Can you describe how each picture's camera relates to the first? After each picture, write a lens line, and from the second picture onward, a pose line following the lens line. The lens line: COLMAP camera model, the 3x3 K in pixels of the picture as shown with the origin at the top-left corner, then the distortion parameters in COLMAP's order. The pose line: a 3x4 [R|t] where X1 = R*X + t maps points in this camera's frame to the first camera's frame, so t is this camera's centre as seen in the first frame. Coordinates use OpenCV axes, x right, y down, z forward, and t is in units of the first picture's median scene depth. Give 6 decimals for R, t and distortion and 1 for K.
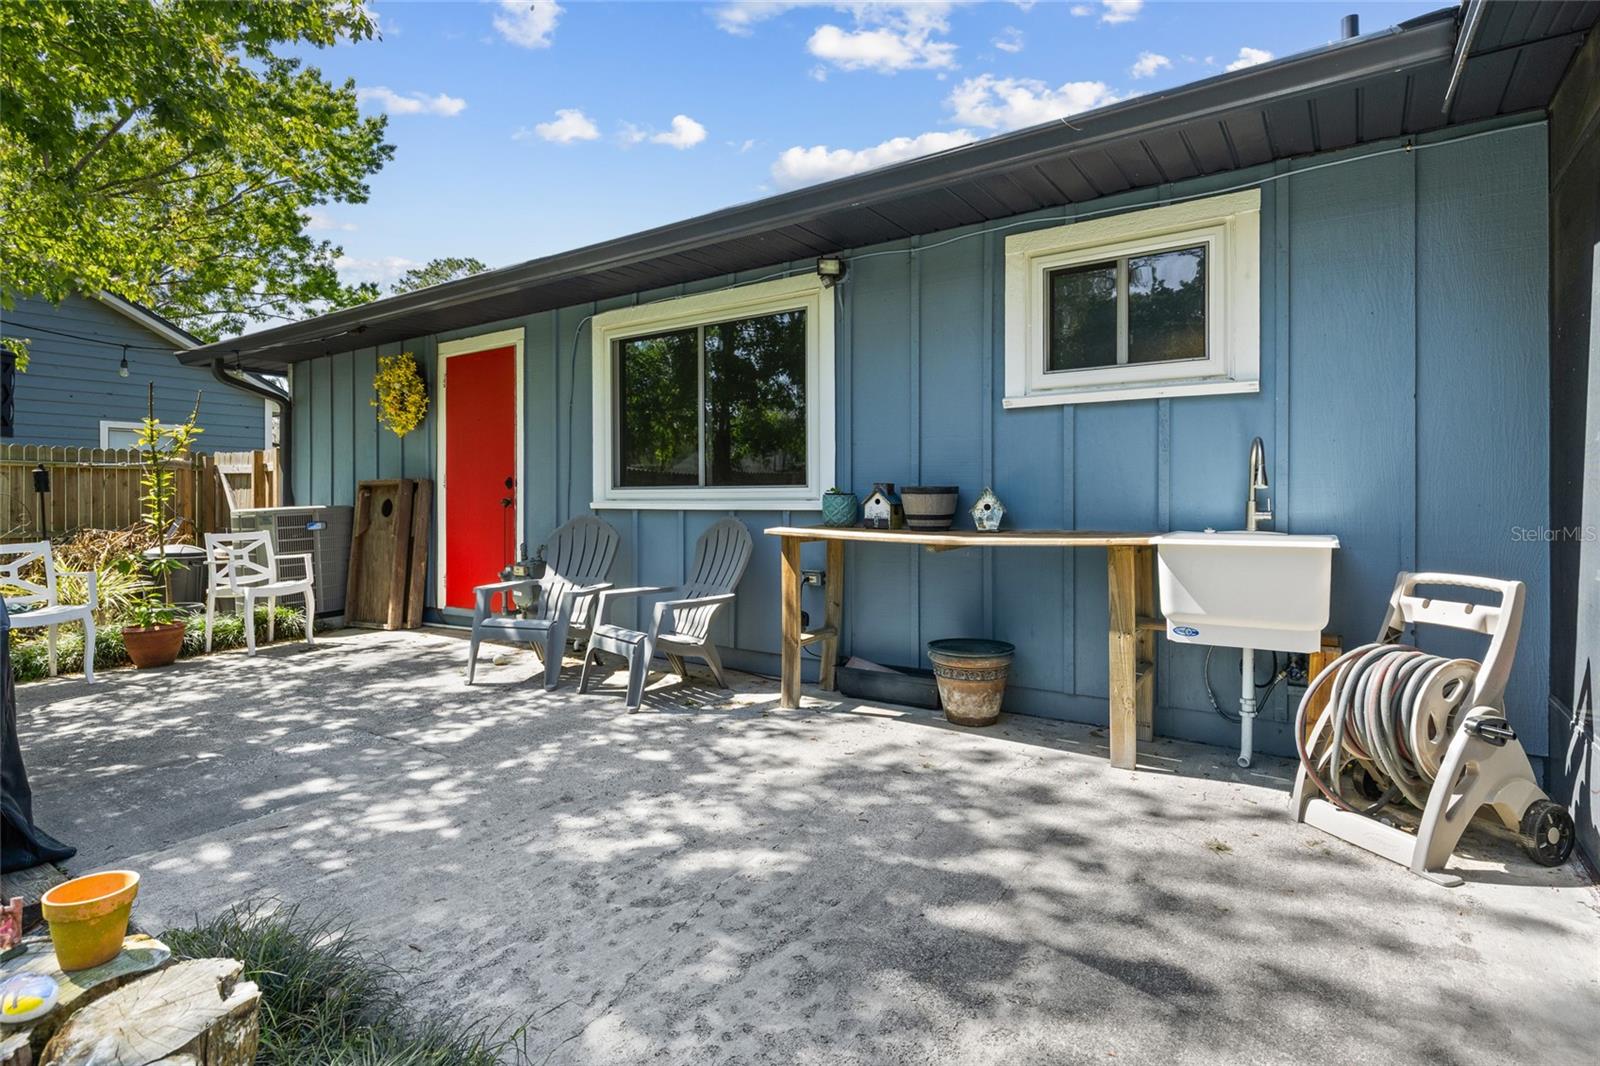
lens RADIAL K [[810.0, 0, 800.4], [0, 810.0, 505.3], [0, 0, 1]] dist [-0.001071, -0.000276]
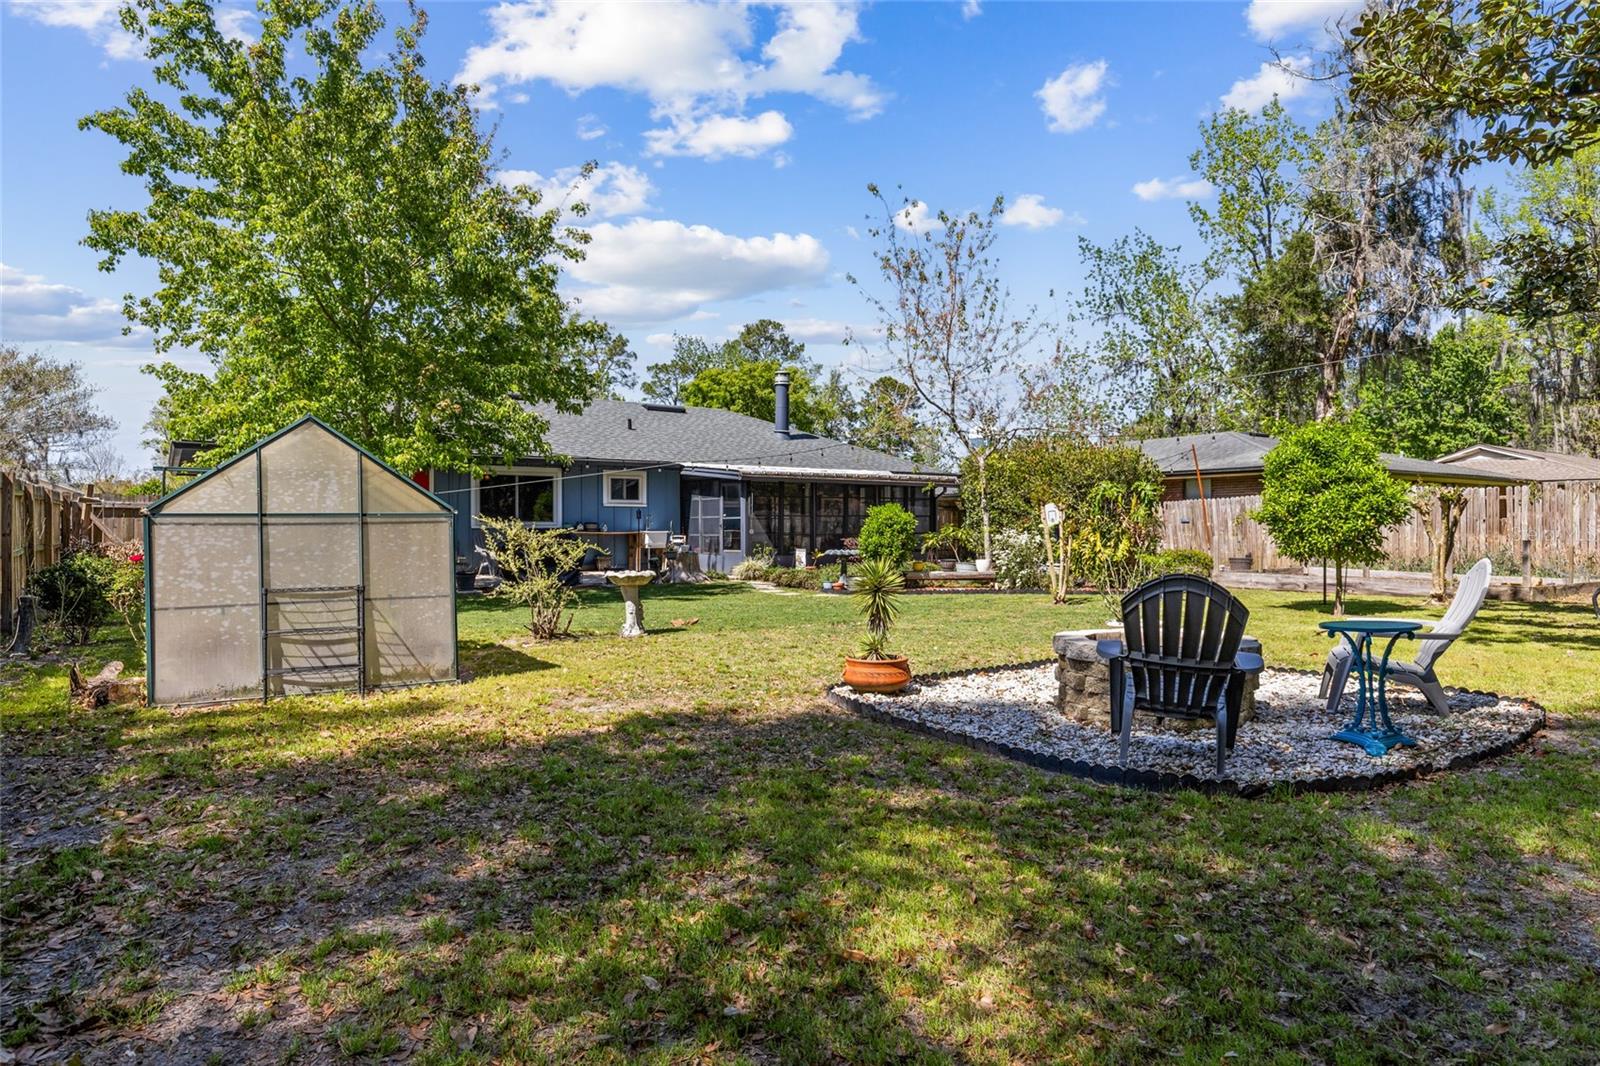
lens RADIAL K [[941.5, 0, 800.0], [0, 941.5, 533.0], [0, 0, 1]] dist [0.006147, -0.046000]
pose [[0.381396, -0.001089, 0.924411, -5.031914], [0.006133, 0.999980, -0.001352, 0.060978], [-0.924391, 0.006186, 0.381395, -2.476158]]
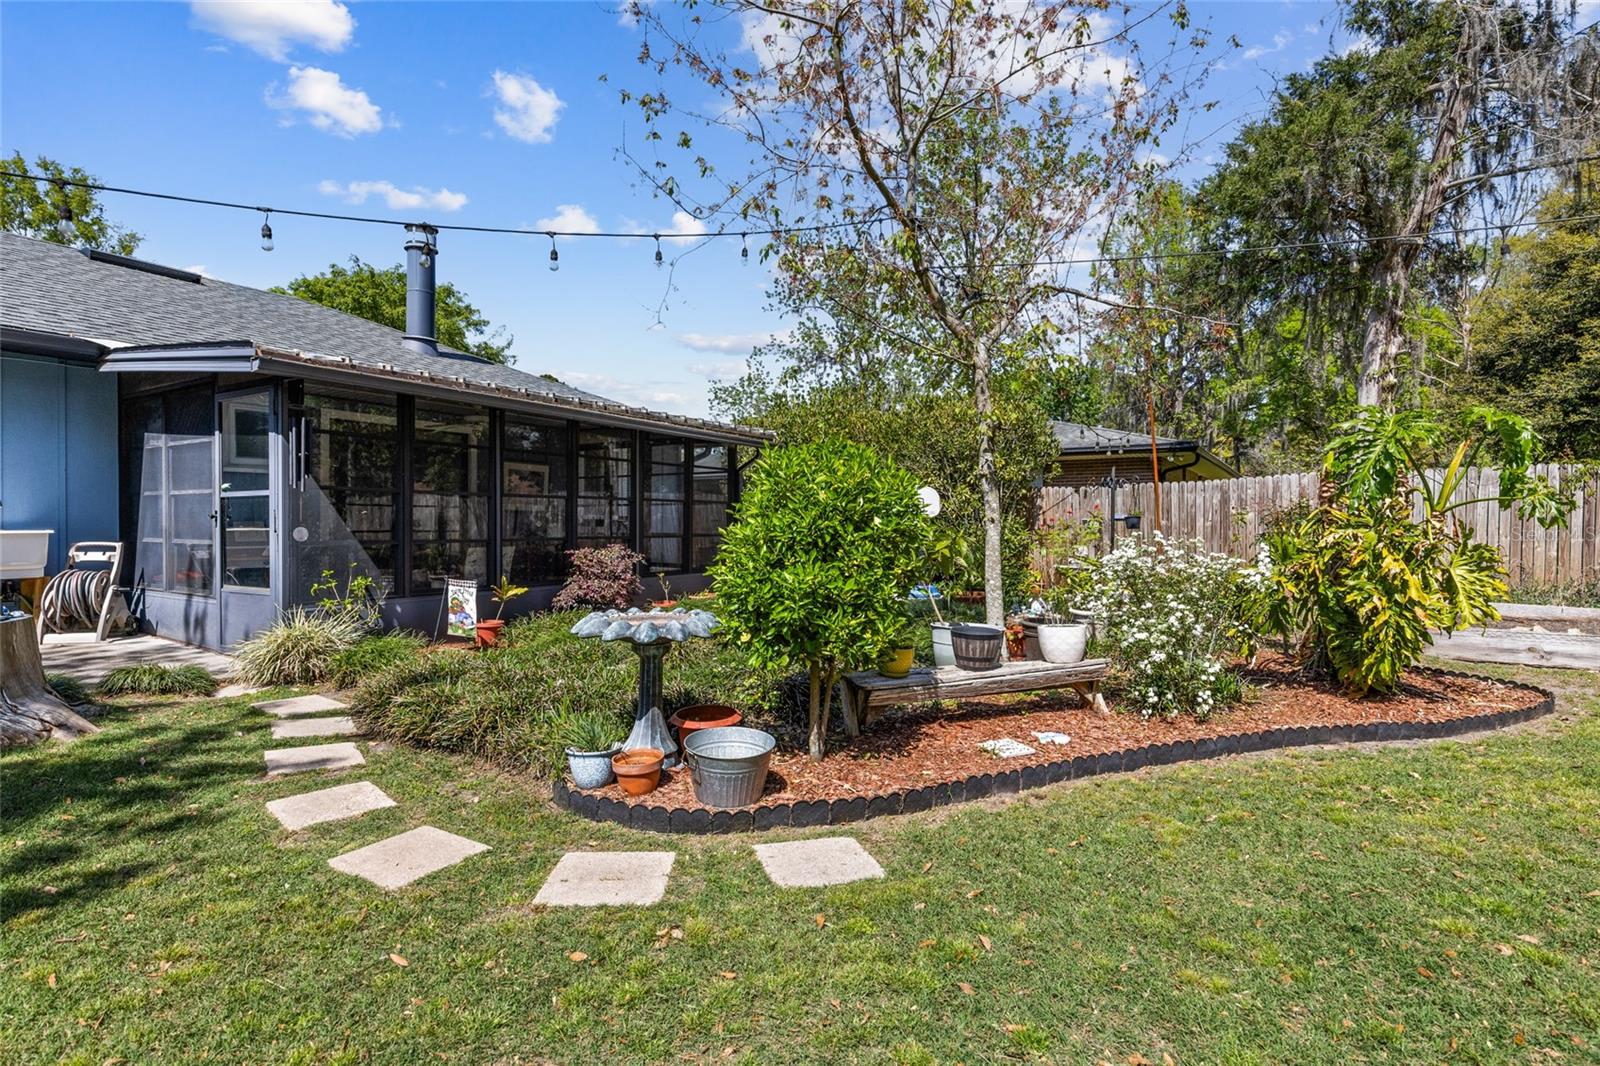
lens RADIAL K [[778.2, 0, 800.0], [0, 778.2, 533.0], [0, 0, 1]] dist [-0.001275, -0.000372]
pose [[-0.026933, -0.007800, 0.999607, -1.388911], [0.000915, 0.999969, 0.007827, 0.027958], [-0.999637, 0.001125, -0.026925, -0.959421]]
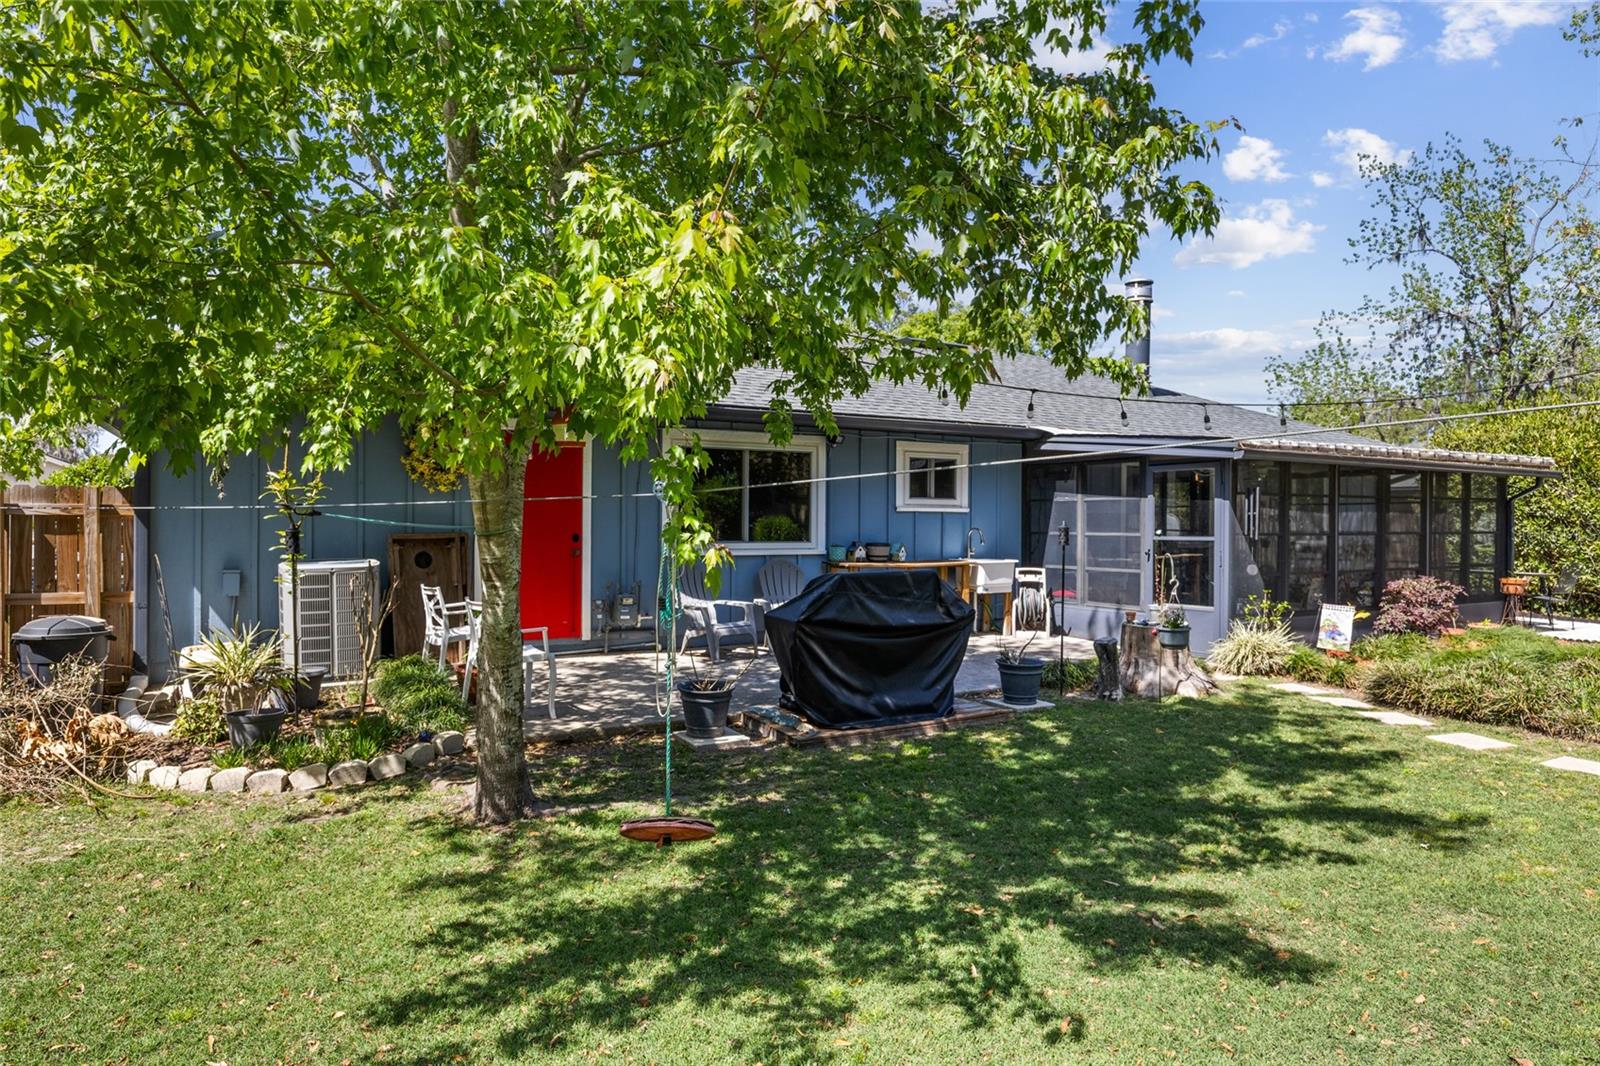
lens RADIAL K [[955.0, 0, 800.0], [0, 955.0, 533.0], [0, 0, 1]] dist [-0.004276, -0.000587]
pose [[0.456466, -0.003474, 0.889734, -2.808758], [-0.000119, 0.999992, 0.003966, -0.074188], [-0.889741, -0.001916, 0.456462, -0.071398]]
